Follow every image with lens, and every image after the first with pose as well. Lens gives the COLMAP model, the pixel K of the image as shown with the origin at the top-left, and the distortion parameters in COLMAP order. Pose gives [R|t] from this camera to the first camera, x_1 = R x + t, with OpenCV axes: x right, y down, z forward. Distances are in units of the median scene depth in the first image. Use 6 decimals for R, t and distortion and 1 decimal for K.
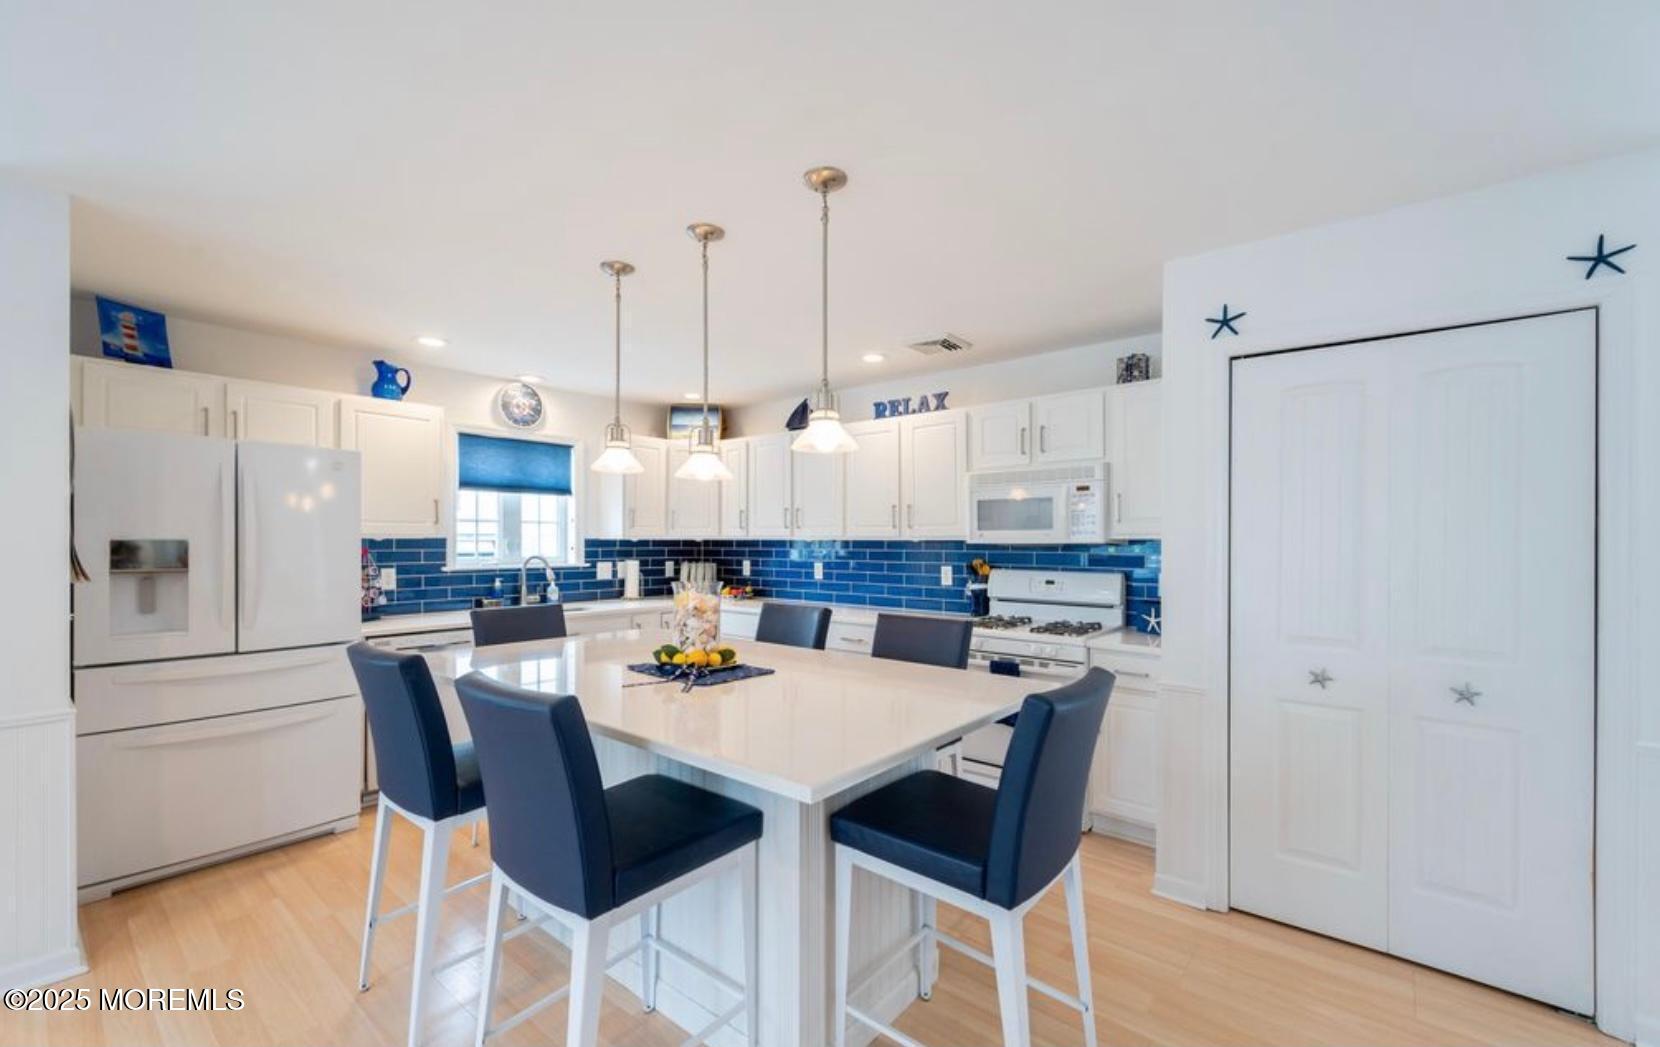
lens RADIAL K [[678.7, 0, 826.2], [0, 678.7, 548.4], [0, 0, 1]] dist [0.000477, -0.000113]
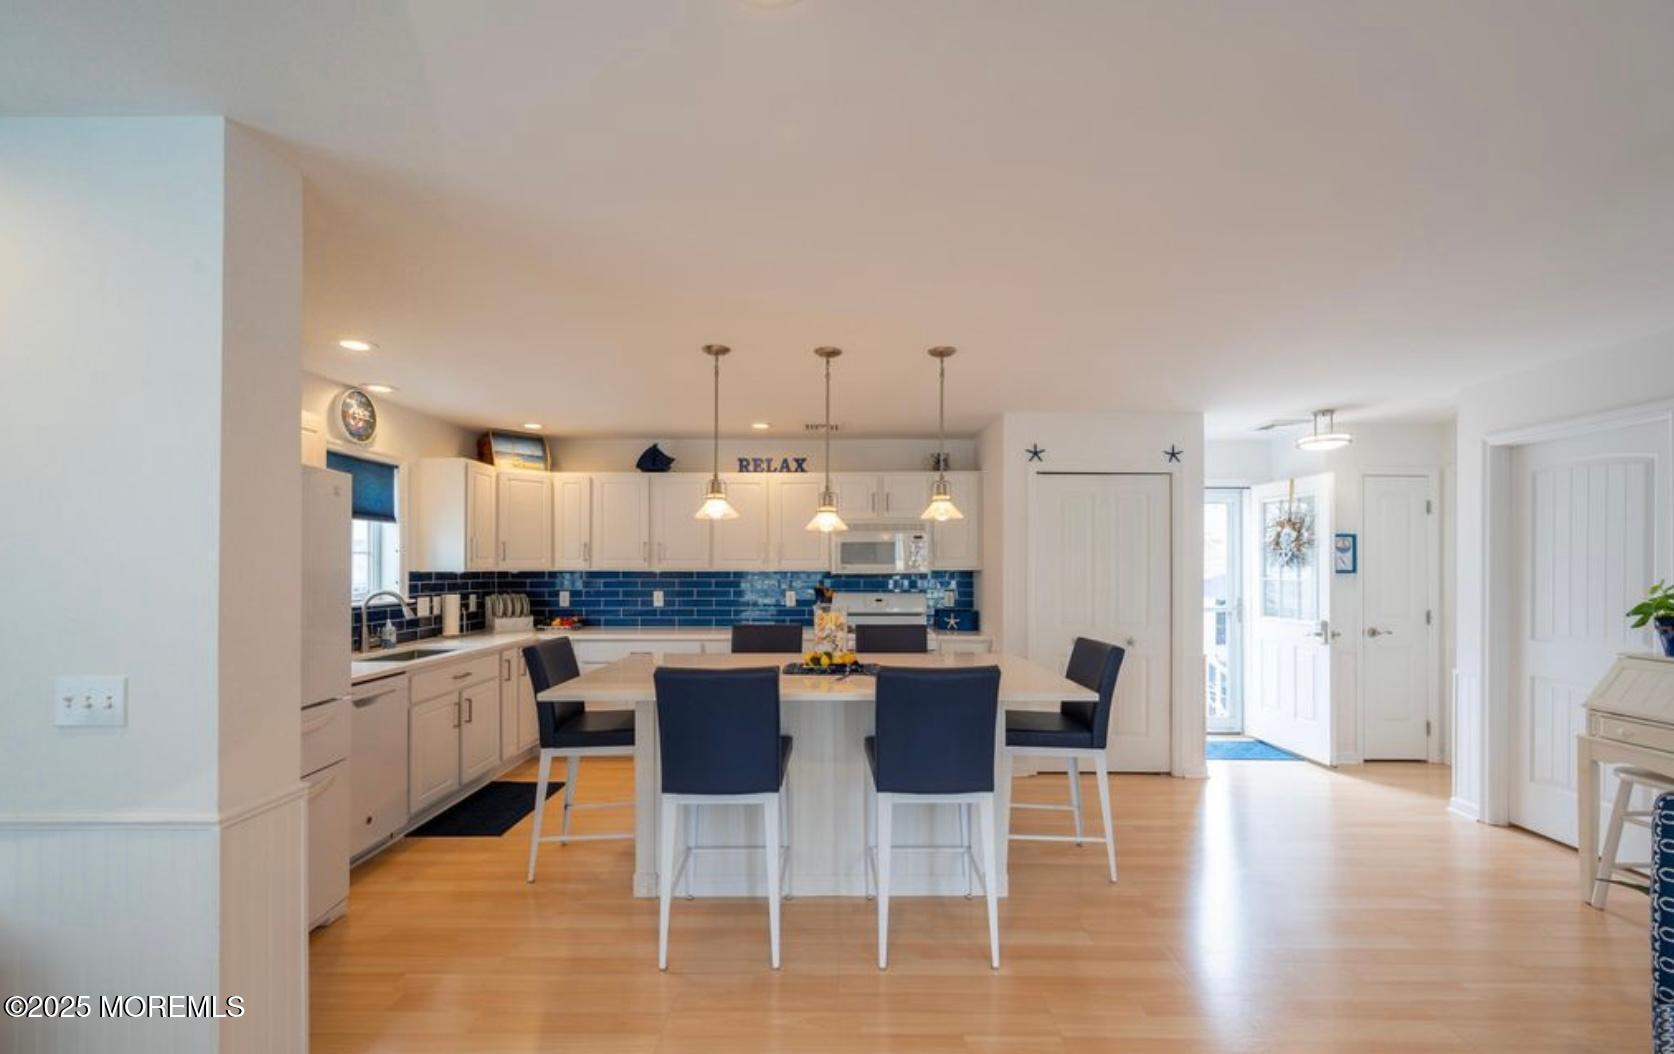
lens RADIAL K [[658.0, 0, 833.2], [0, 658.0, 568.6], [0, 0, 1]] dist [-0.001690, -0.000186]
pose [[0.777078, -0.004008, 0.629391, -0.501871], [0.009361, 0.999943, -0.005190, -0.008763], [-0.629334, 0.009925, 0.777071, -0.018952]]
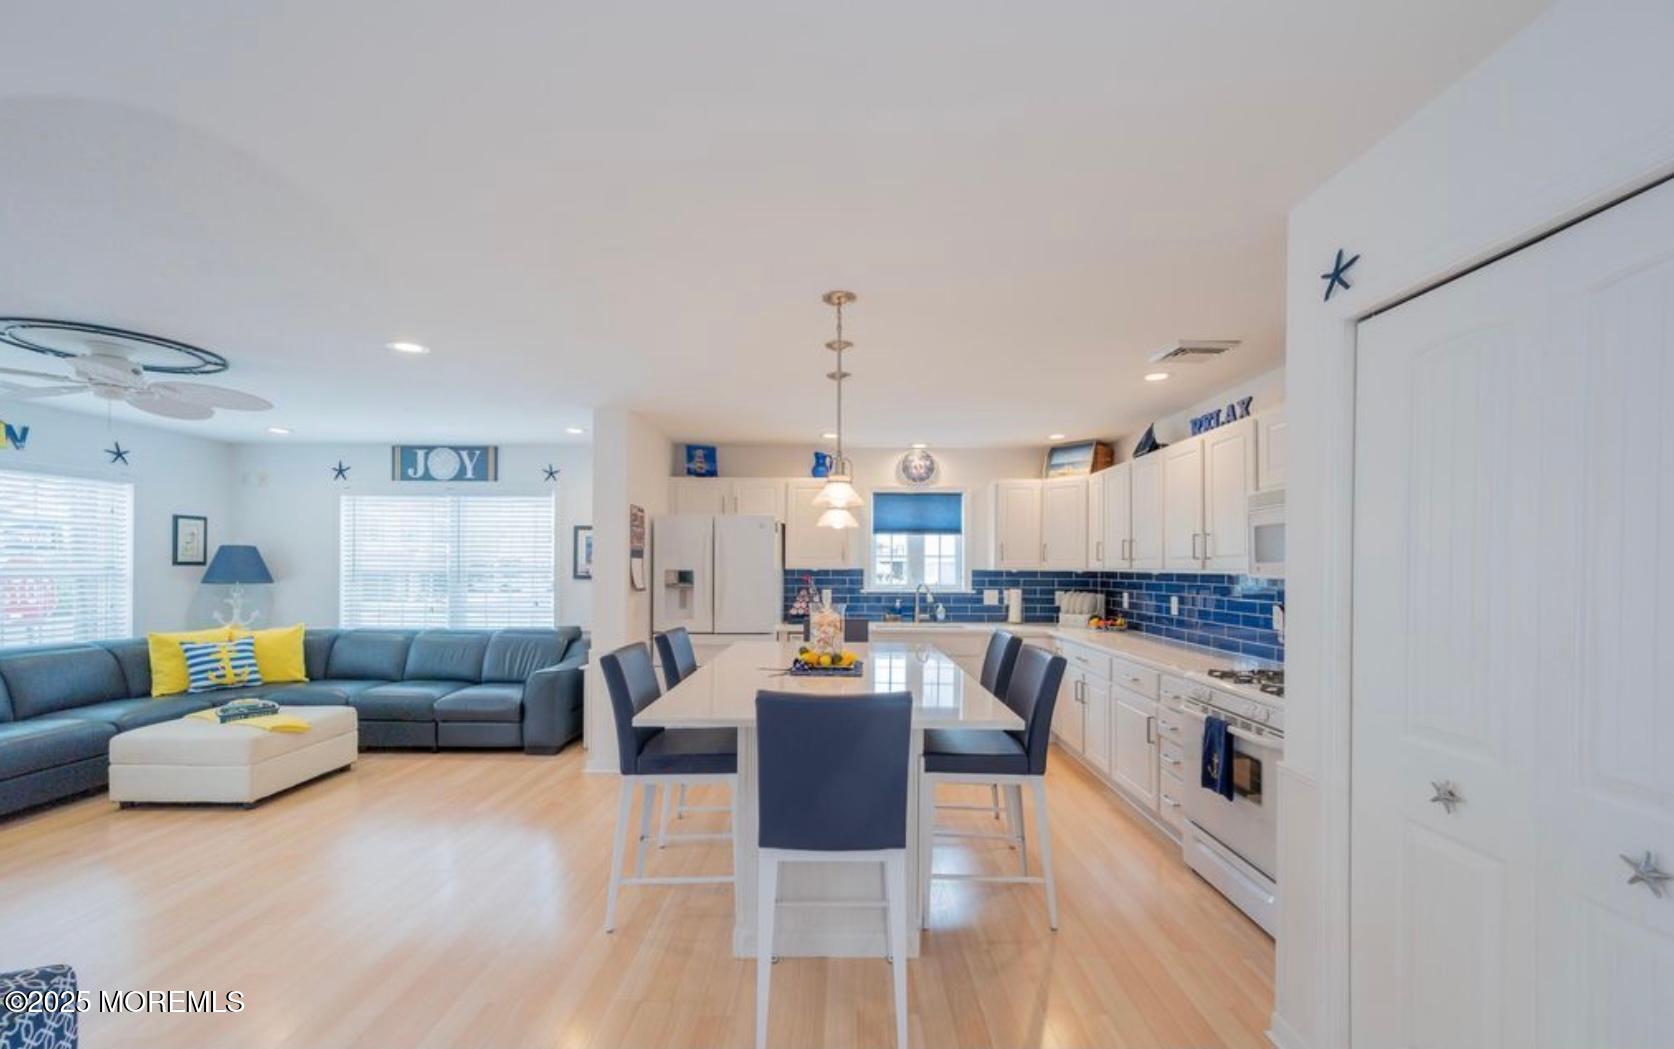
lens RADIAL K [[658.0, 0, 833.2], [0, 658.0, 566.1], [0, 0, 1]] dist [-0.001690, -0.000186]
pose [[0.639169, -0.000069, -0.769067, 0.407701], [-0.013366, 0.999848, -0.011198, -0.004860], [0.768950, 0.017437, 0.639070, 0.077804]]
